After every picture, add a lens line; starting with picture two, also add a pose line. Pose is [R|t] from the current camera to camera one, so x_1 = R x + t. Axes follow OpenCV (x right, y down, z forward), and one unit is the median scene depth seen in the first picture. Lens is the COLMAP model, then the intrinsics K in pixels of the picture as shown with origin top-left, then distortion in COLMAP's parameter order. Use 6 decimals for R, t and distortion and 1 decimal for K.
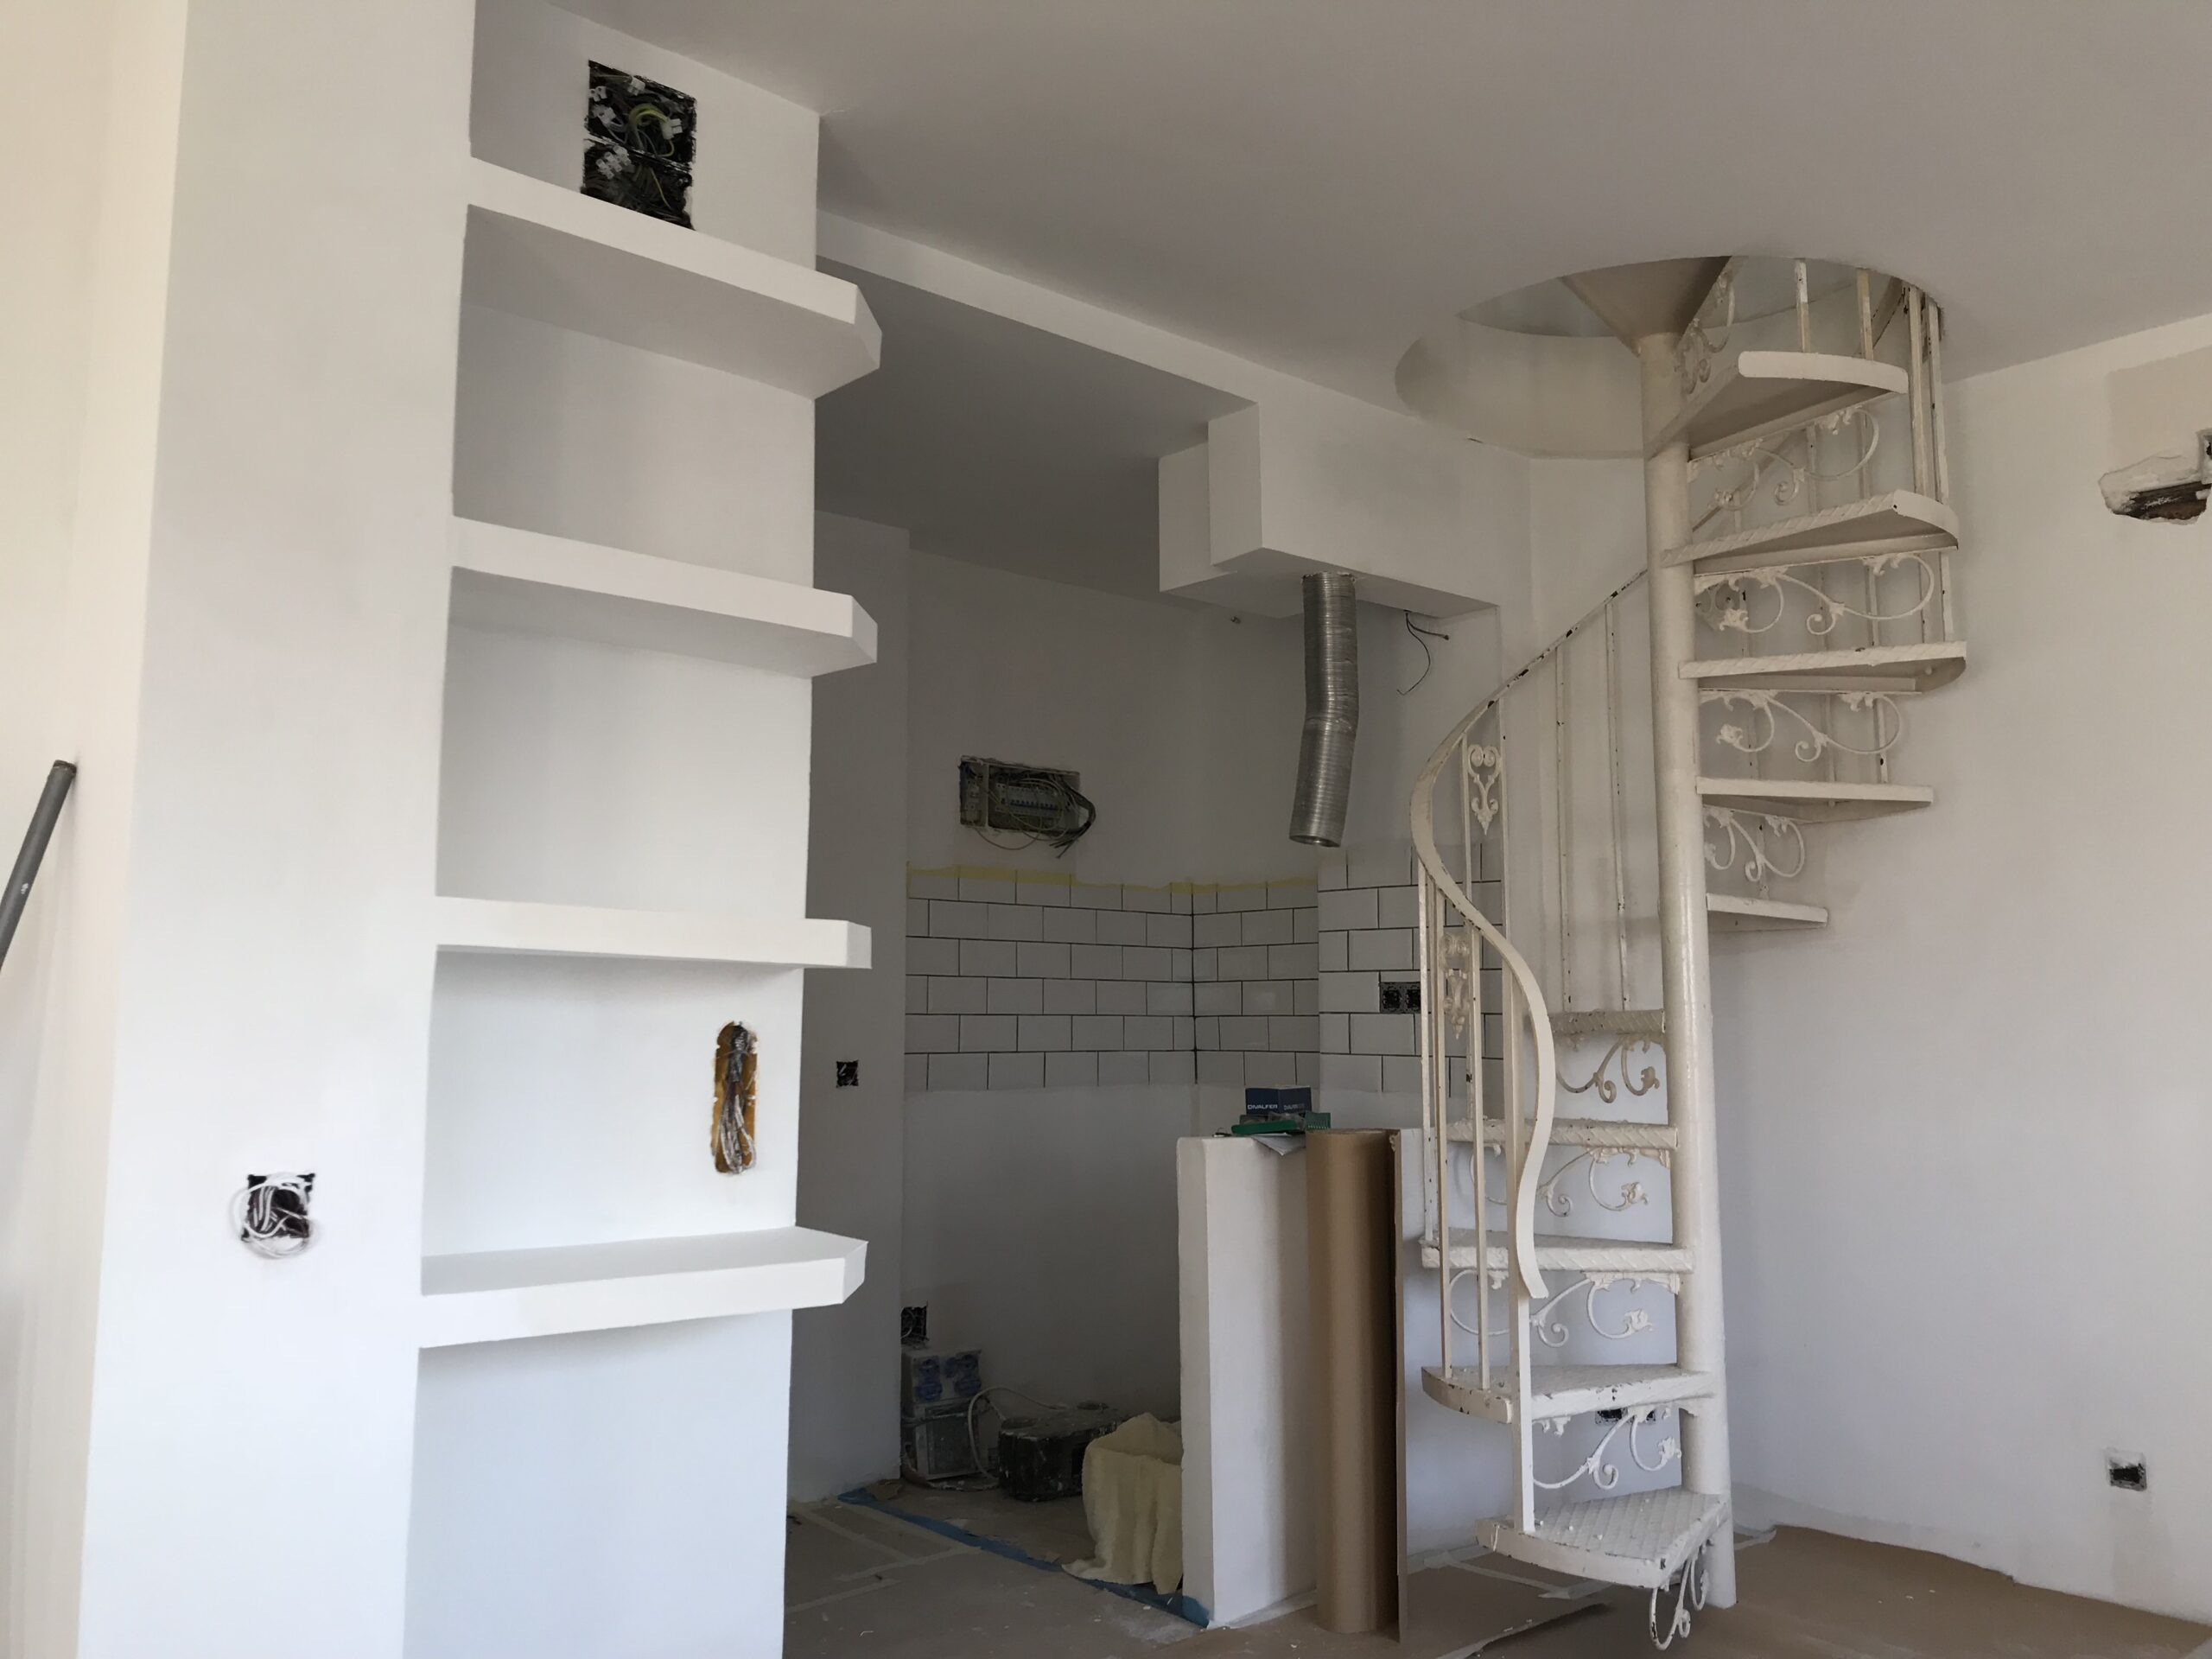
lens RADIAL K [[1793.3, 0, 1068.7], [0, 1793.3, 831.2], [0, 0, 1]] dist [0.015744, -0.003466]
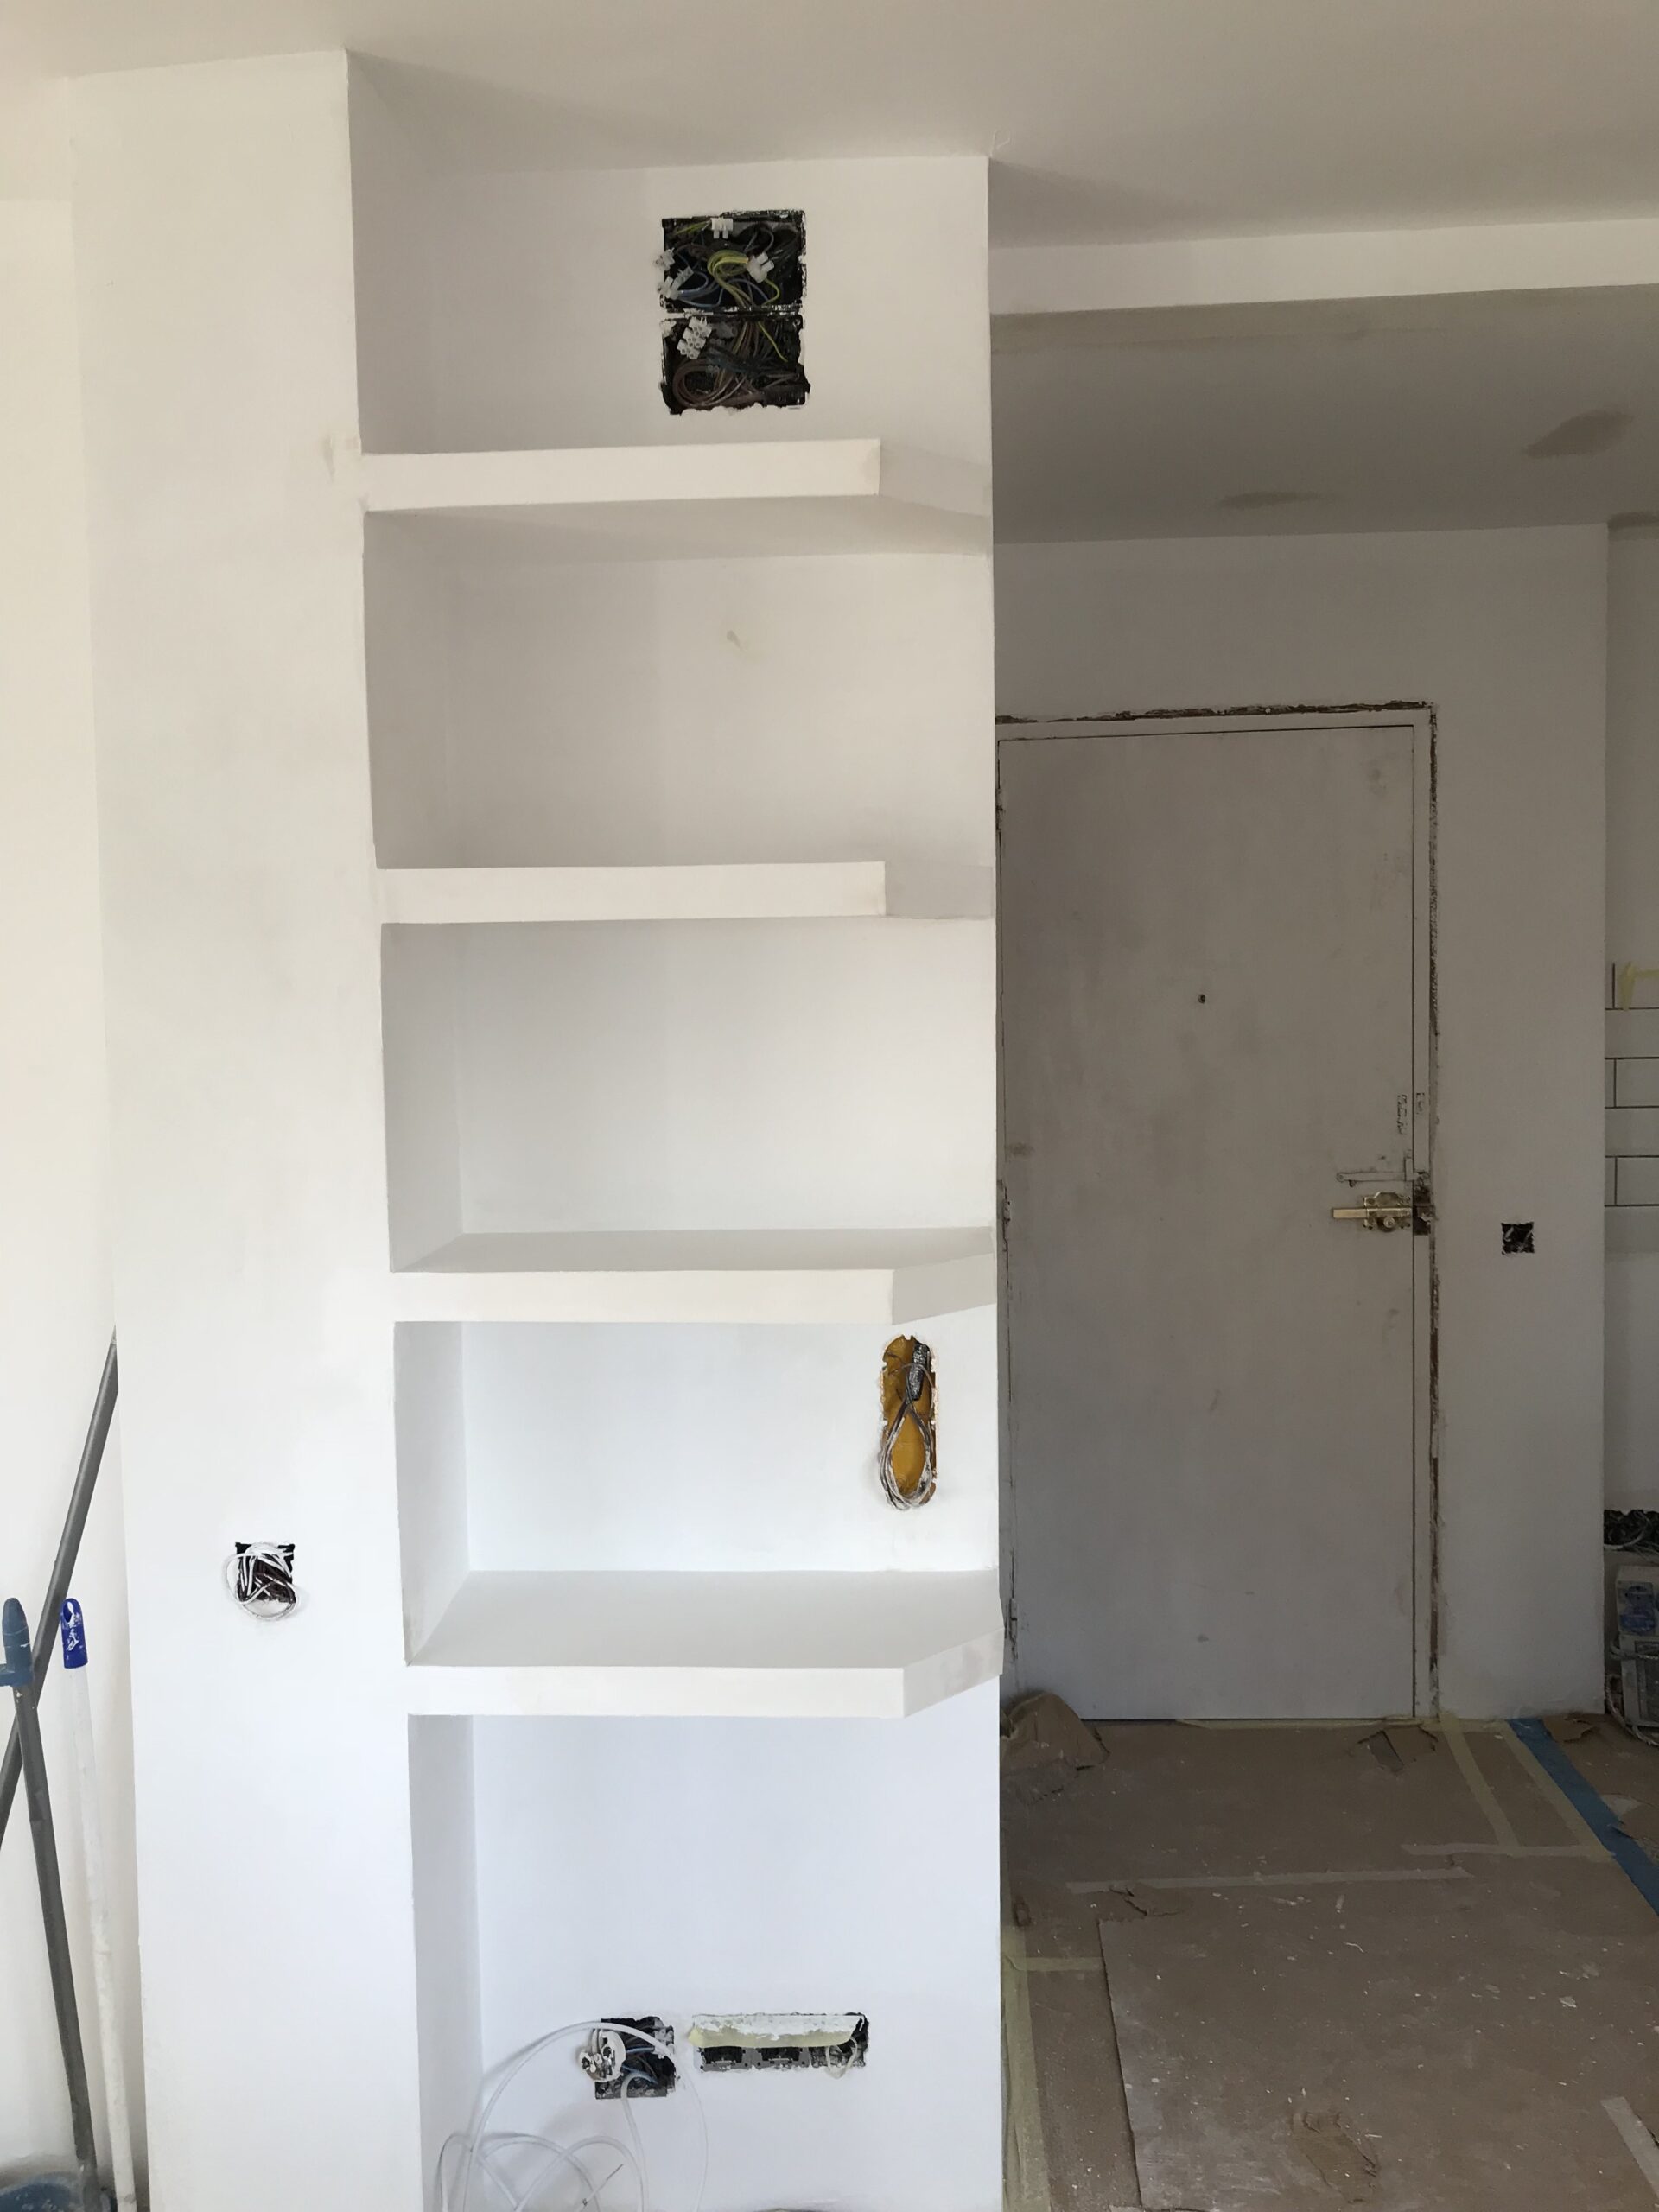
lens RADIAL K [[1793.3, 0, 843.4], [0, 1793.3, 1107.7], [0, 0, 1]] dist [0.015744, -0.003466]
pose [[0.726355, 0.029771, -0.686675, 0.268354], [0.098857, 0.984149, 0.147237, -0.093159], [0.680174, -0.174829, 0.711898, 0.266936]]
